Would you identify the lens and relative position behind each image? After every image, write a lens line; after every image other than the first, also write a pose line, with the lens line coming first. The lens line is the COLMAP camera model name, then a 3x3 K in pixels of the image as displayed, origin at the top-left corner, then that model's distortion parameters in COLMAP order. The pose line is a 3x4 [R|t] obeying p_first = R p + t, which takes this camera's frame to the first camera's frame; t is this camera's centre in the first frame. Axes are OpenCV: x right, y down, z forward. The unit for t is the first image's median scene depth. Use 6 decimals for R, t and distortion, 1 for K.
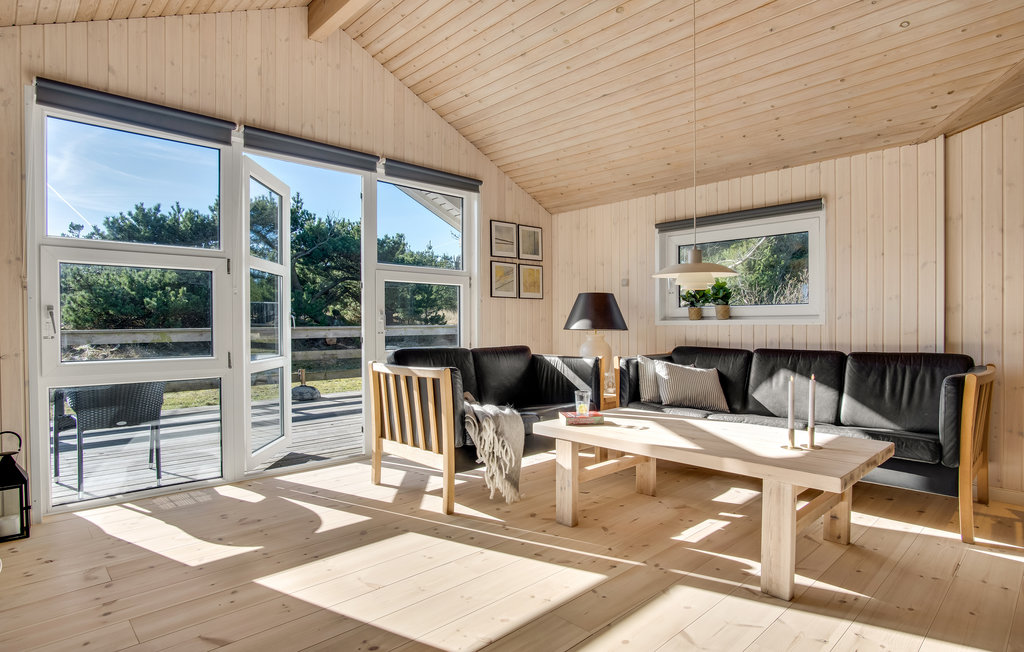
lens RADIAL K [[549.4, 0, 506.4], [0, 549.4, 329.5], [0, 0, 1]] dist [-0.019554, 0.000717]
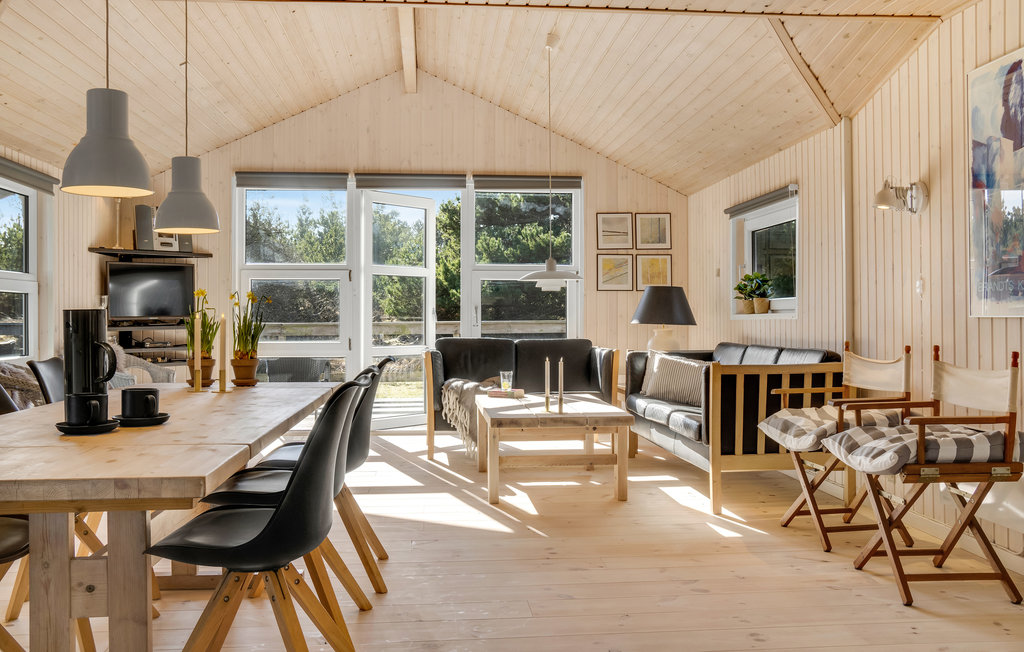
lens RADIAL K [[895.0, 0, 513.6], [0, 895.0, 319.7], [0, 0, 1]] dist [-0.064354, -0.001493]
pose [[0.792854, 0.002915, -0.609405, 0.932715], [-0.005822, 0.999979, -0.002791, -0.001770], [0.609384, 0.005761, 0.792854, -0.412730]]
